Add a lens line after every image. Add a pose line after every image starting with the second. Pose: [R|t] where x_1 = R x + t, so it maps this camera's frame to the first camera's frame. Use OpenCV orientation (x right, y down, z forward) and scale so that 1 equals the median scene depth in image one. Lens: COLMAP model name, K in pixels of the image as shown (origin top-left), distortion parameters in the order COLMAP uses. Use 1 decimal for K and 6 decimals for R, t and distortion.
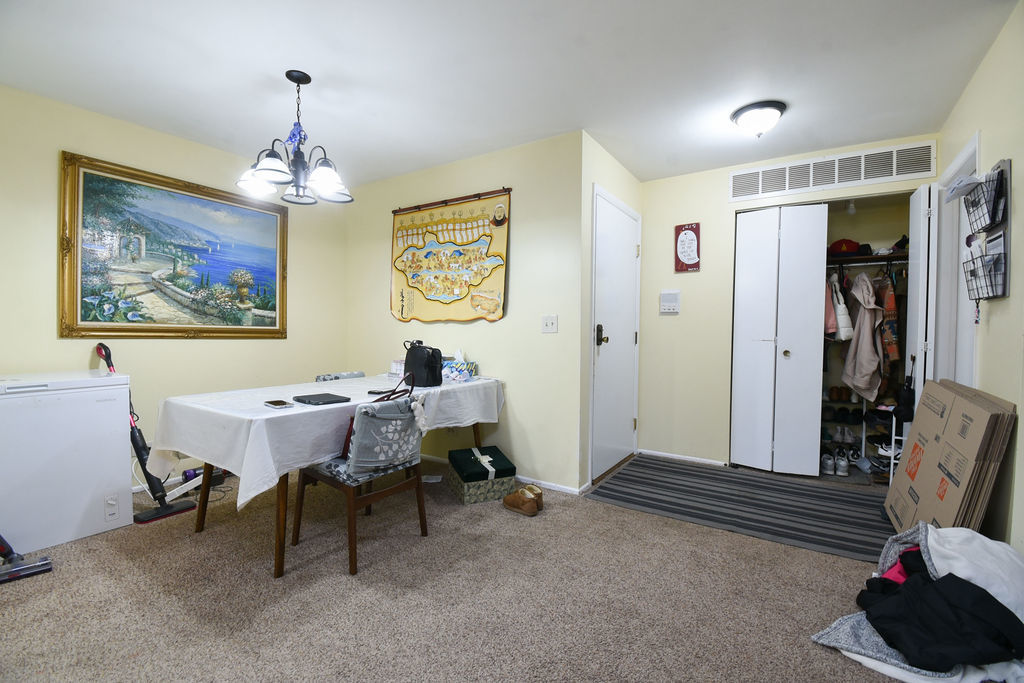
lens RADIAL K [[450.0, 0, 506.1], [0, 450.0, 338.6], [0, 0, 1]] dist [0.007040, -0.016760]
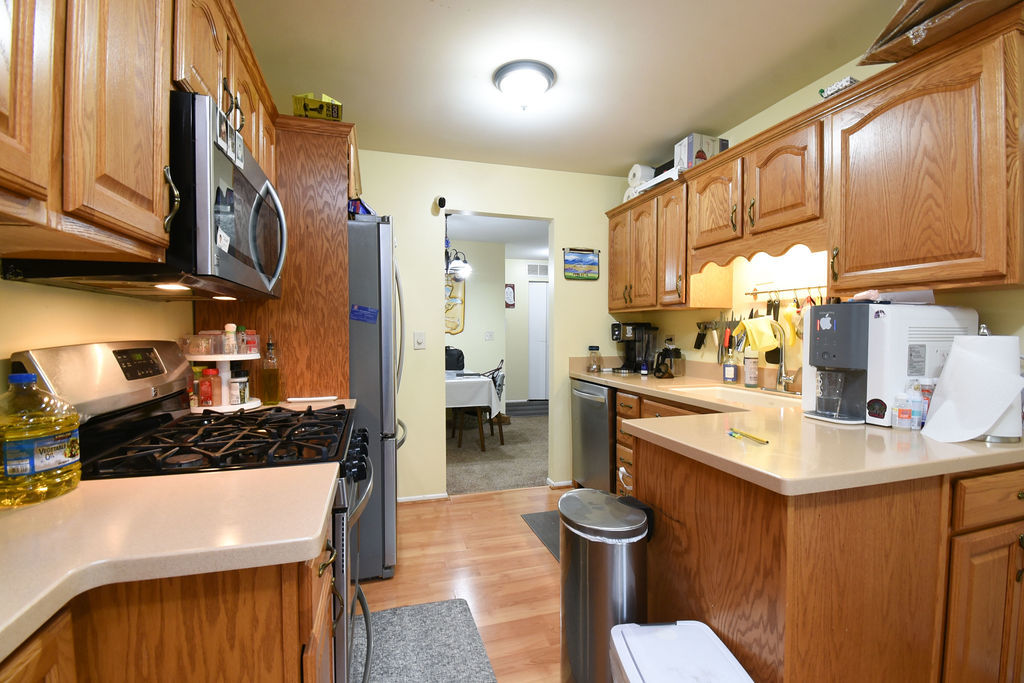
lens RADIAL K [[450.0, 0, 513.4], [0, 450.0, 339.4], [0, 0, 1]] dist [0.007040, -0.016760]
pose [[0.632728, -0.015024, 0.774228, -1.389662], [0.010592, 0.999886, 0.010747, -0.033360], [-0.774302, 0.001401, 0.632815, -0.351730]]
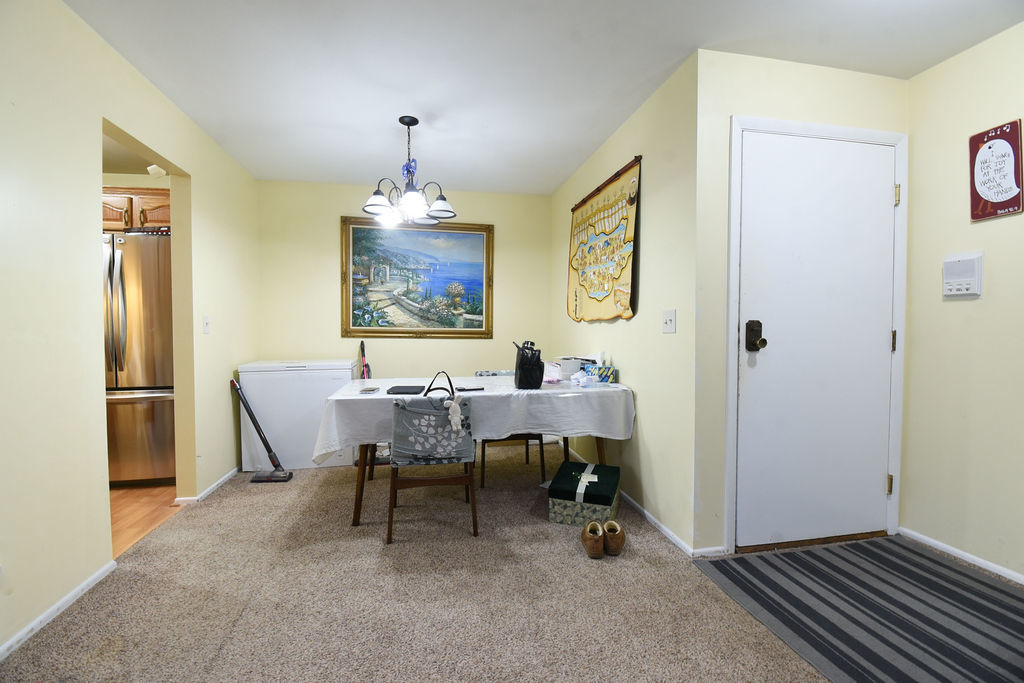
lens RADIAL K [[450.0, 0, 492.4], [0, 450.0, 338.1], [0, 0, 1]] dist [0.007040, -0.016760]
pose [[0.693024, 0.004234, -0.720902, 0.439479], [-0.006594, 0.999978, -0.000466, -0.001561], [0.720884, 0.005076, 0.693037, 0.257290]]
